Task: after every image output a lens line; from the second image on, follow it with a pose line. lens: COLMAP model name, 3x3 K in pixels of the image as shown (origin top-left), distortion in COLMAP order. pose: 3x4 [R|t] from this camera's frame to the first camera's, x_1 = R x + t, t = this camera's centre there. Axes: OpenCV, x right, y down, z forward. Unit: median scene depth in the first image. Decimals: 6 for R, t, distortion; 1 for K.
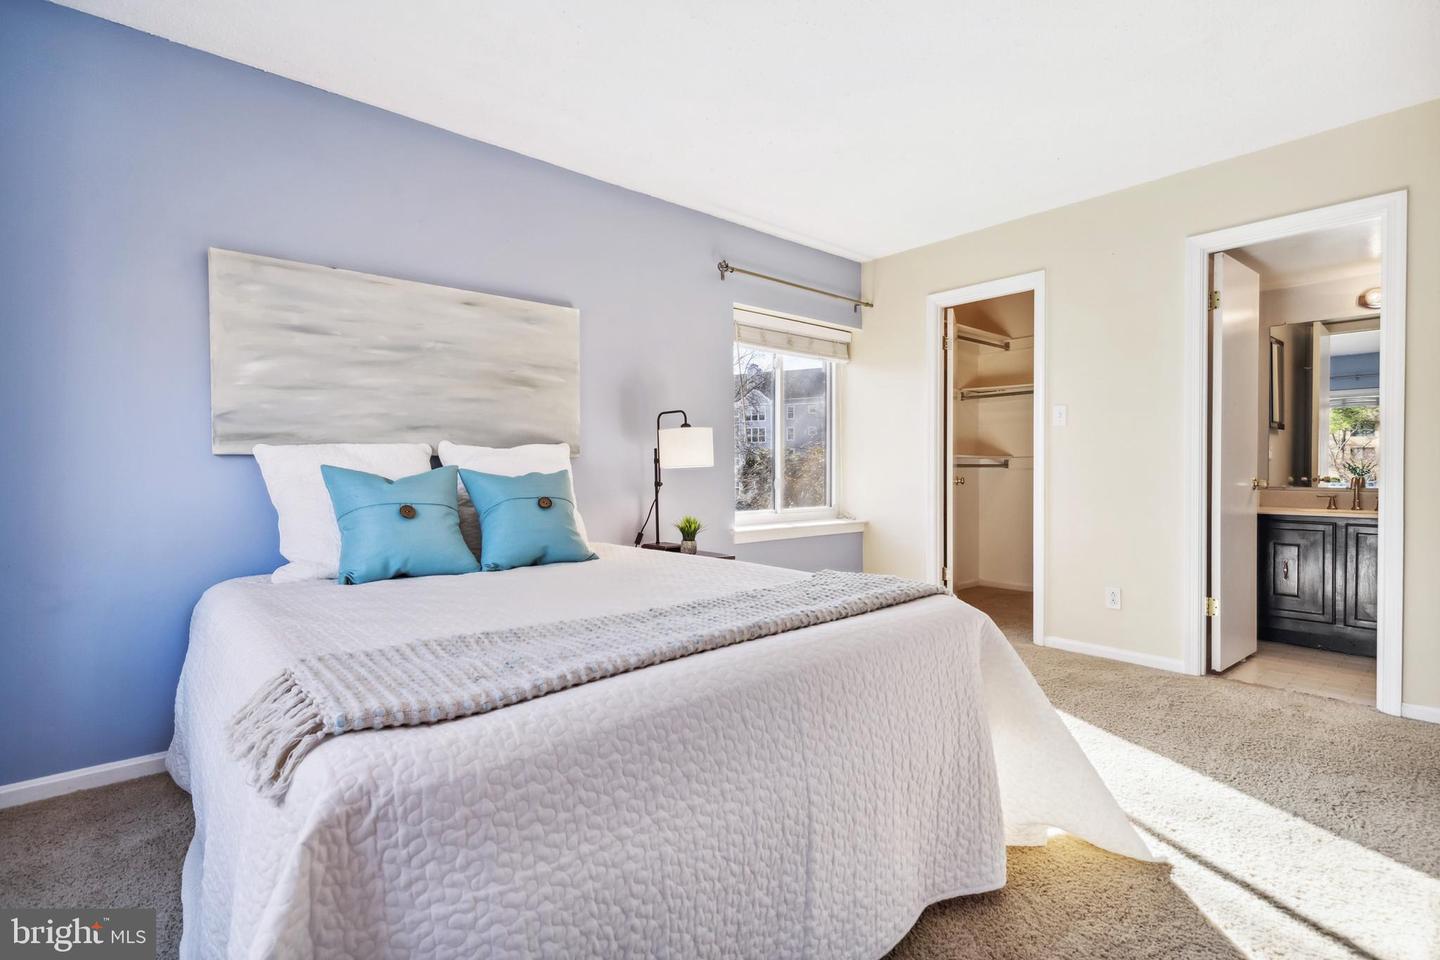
lens RADIAL K [[662.8, 0, 715.7], [0, 662.8, 486.0], [0, 0, 1]] dist [0.001785, -0.000735]
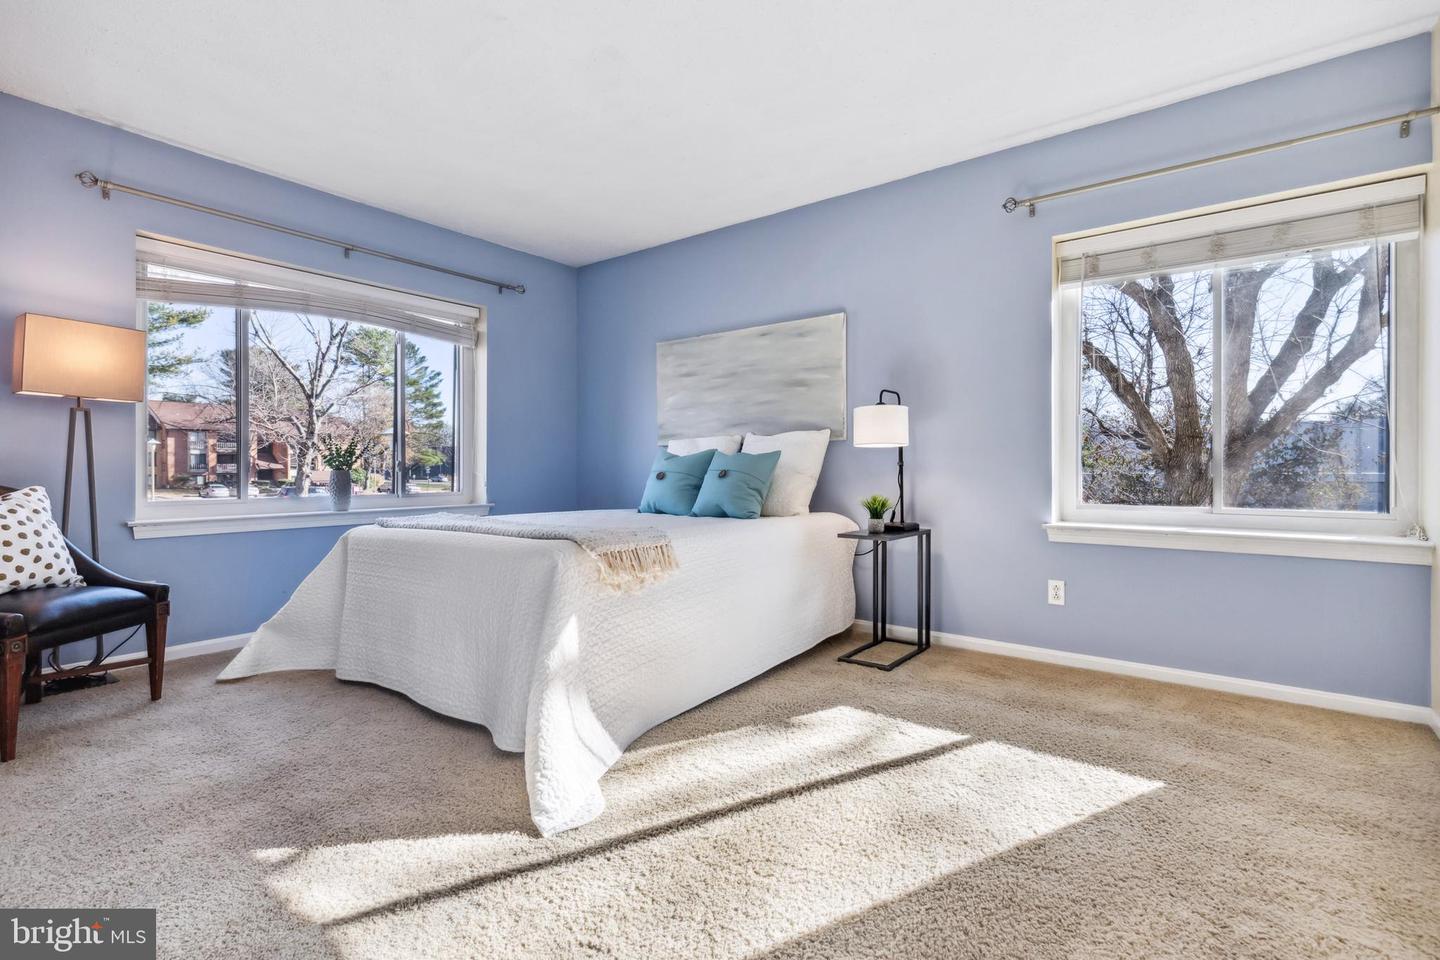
lens RADIAL K [[690.4, 0, 720.0], [0, 690.4, 480.0], [0, 0, 1]] dist [-0.000086, -0.000266]
pose [[0.194934, 0.020970, -0.980592, 1.004253], [-0.021809, 0.999617, 0.017041, 0.011023], [0.980574, 0.018064, 0.195317, 0.594694]]
